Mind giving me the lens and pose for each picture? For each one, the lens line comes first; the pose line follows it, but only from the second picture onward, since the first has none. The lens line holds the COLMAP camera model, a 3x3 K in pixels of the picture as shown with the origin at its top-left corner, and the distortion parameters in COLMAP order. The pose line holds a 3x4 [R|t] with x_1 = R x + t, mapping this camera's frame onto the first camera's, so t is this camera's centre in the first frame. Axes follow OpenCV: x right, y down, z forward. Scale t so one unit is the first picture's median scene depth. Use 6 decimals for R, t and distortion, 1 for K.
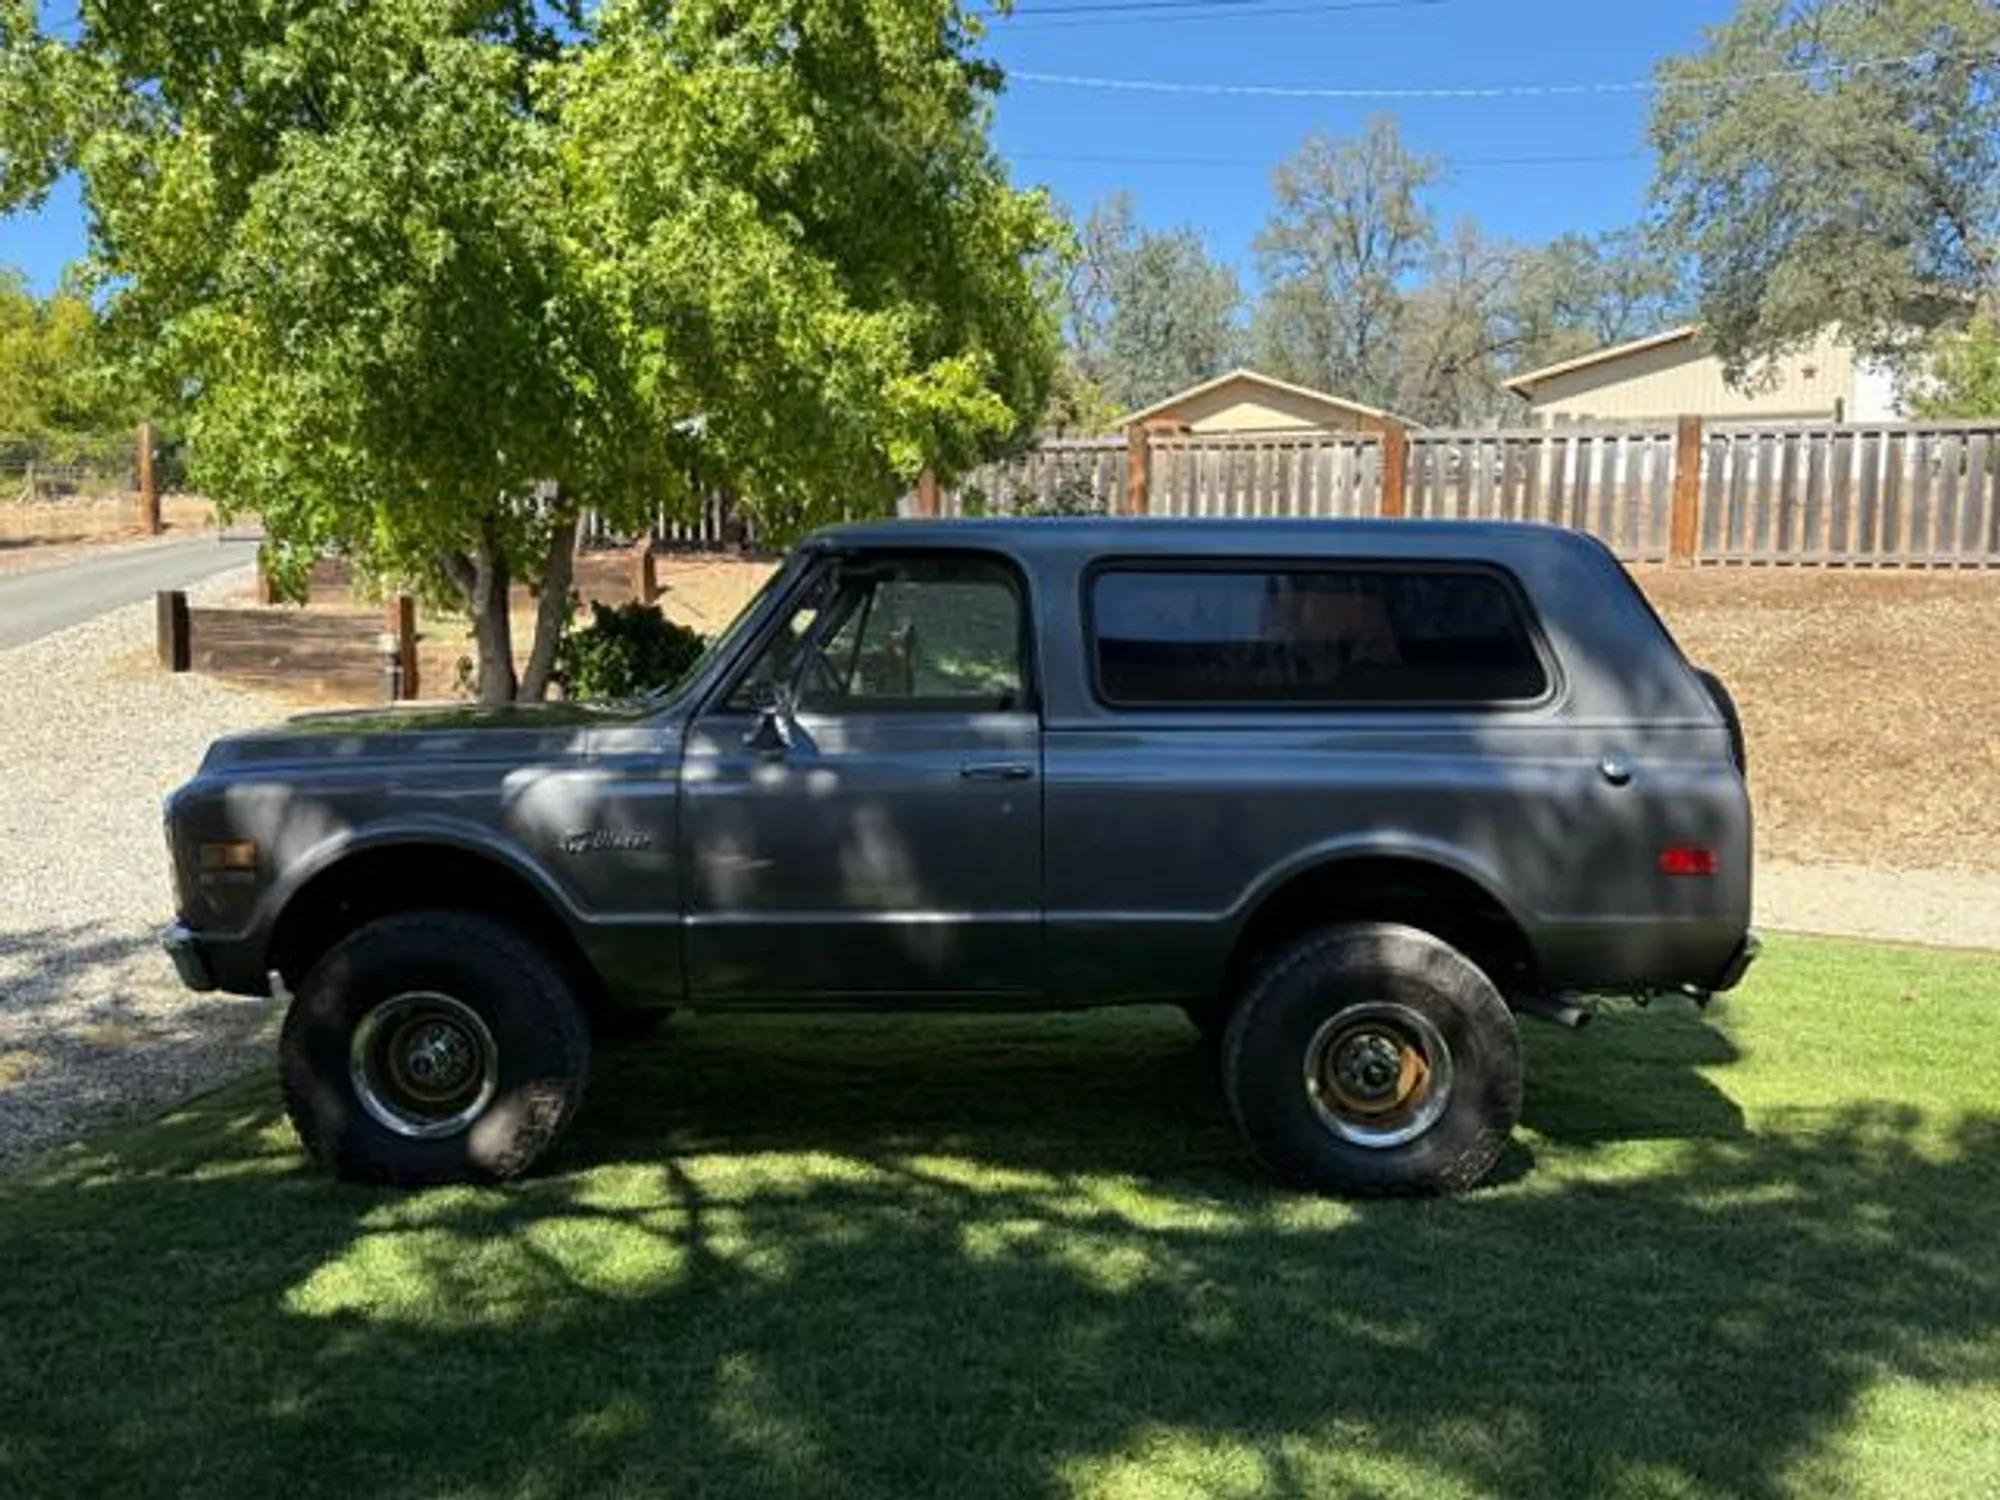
lens RADIAL K [[1807.1, 0, 998.5], [0, 1807.1, 749.7], [0, 0, 1]] dist [0.016566, -0.039757]
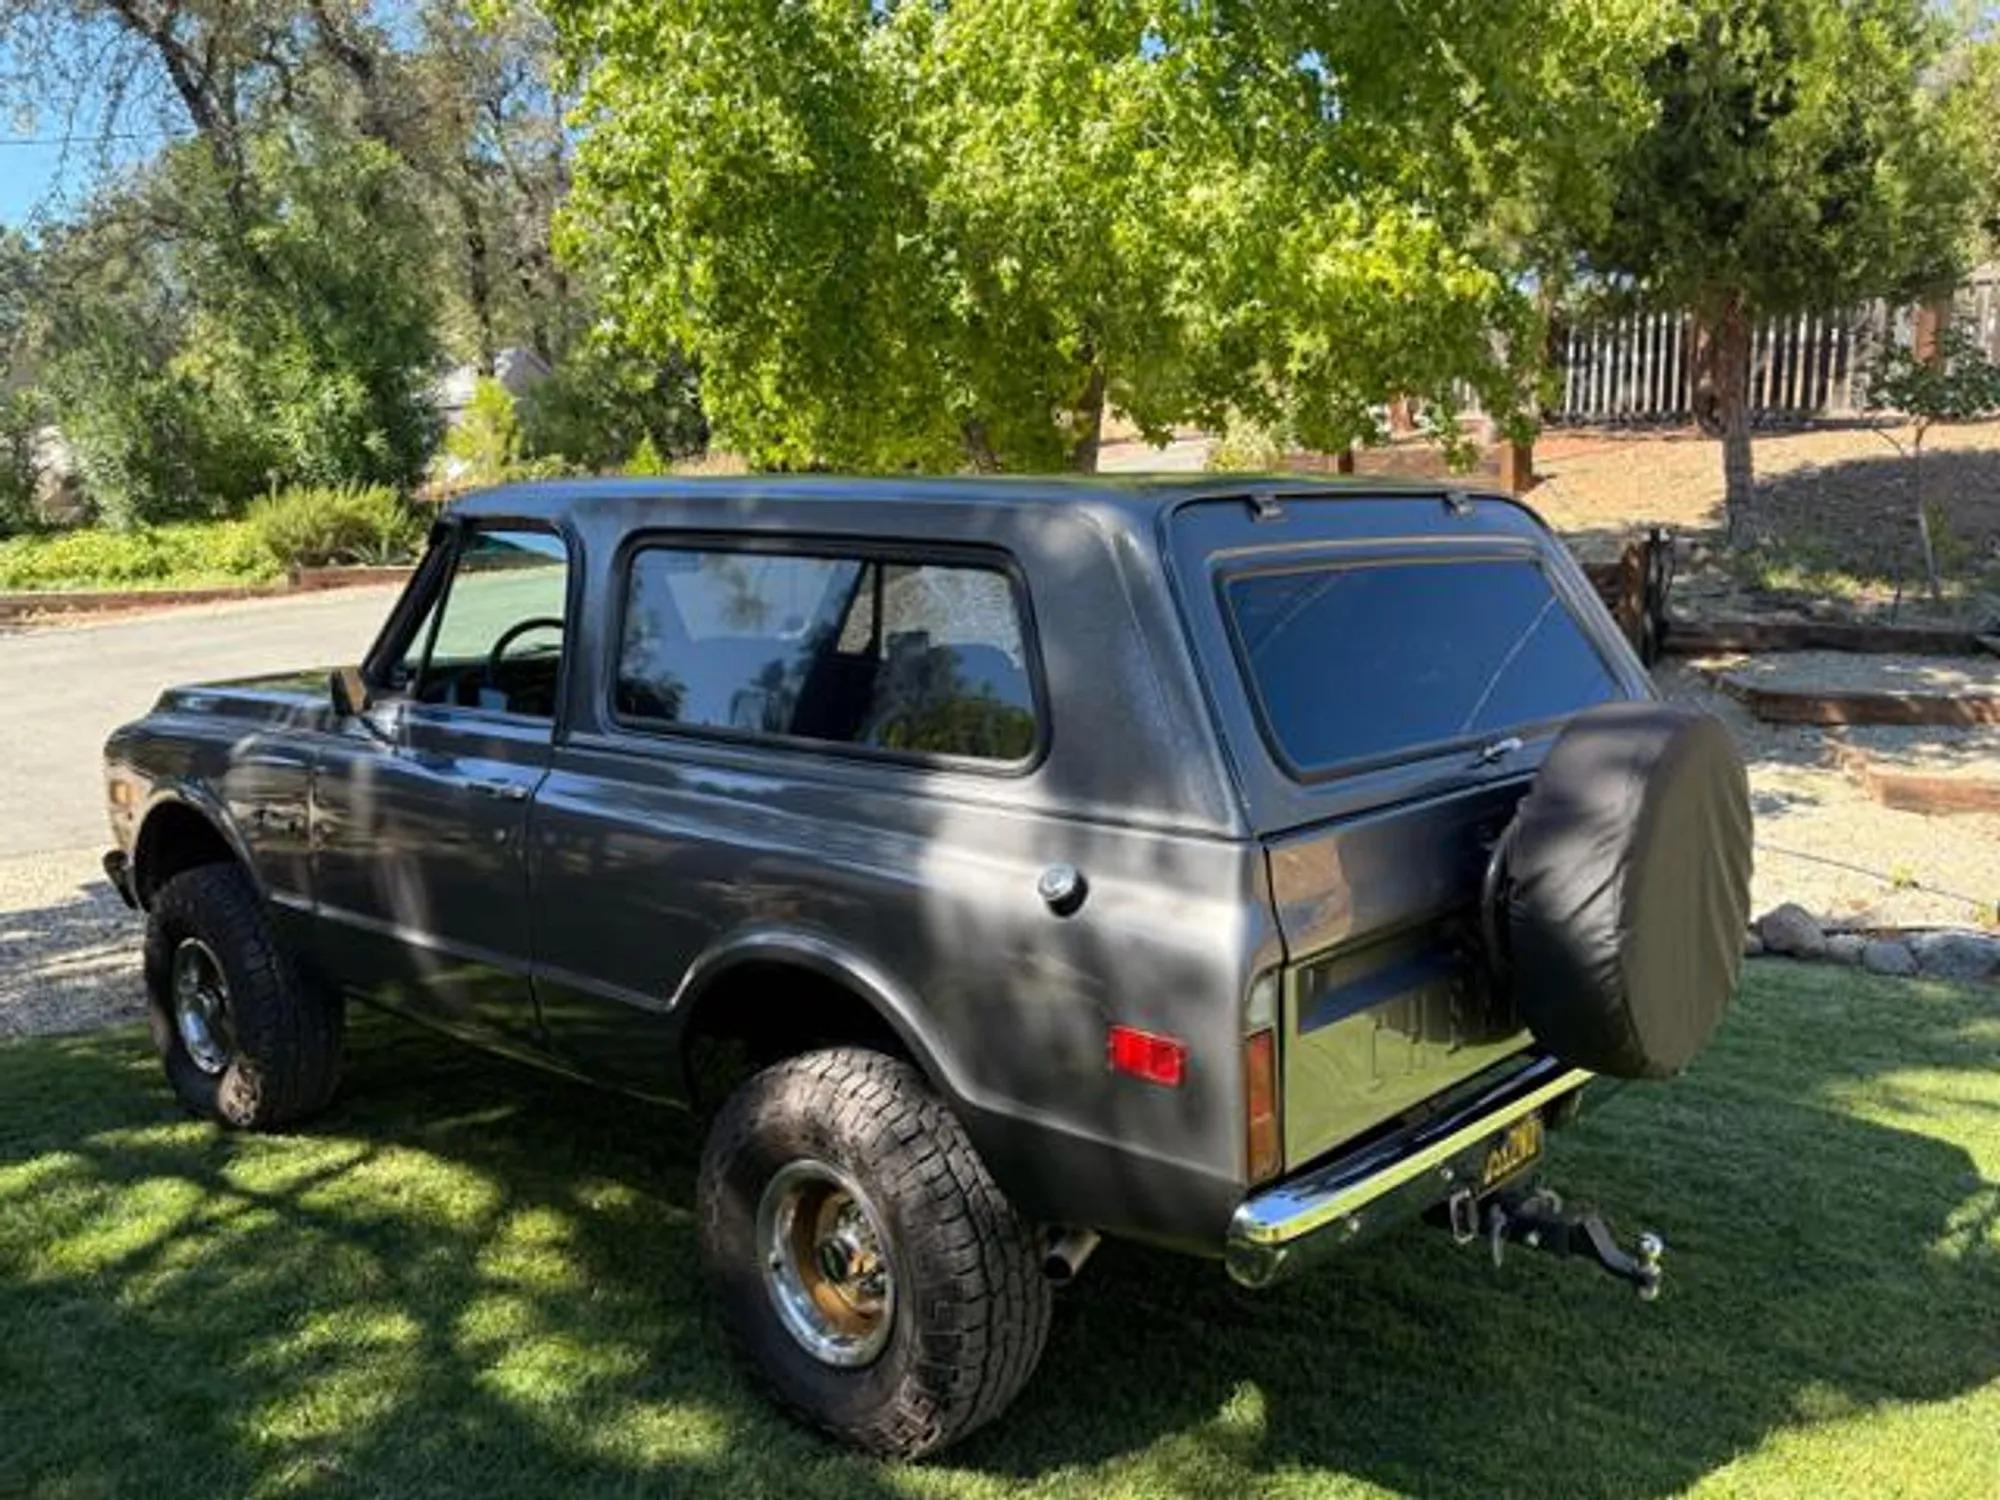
lens RADIAL K [[1807.1, 0, 1000.7], [0, 1807.1, 753.8], [0, 0, 1]] dist [0.016566, -0.039757]
pose [[0.725564, 0.091253, -0.682078, 0.738961], [-0.037223, 0.994922, 0.093512, -0.088788], [0.687147, -0.042460, 0.725276, 0.569910]]
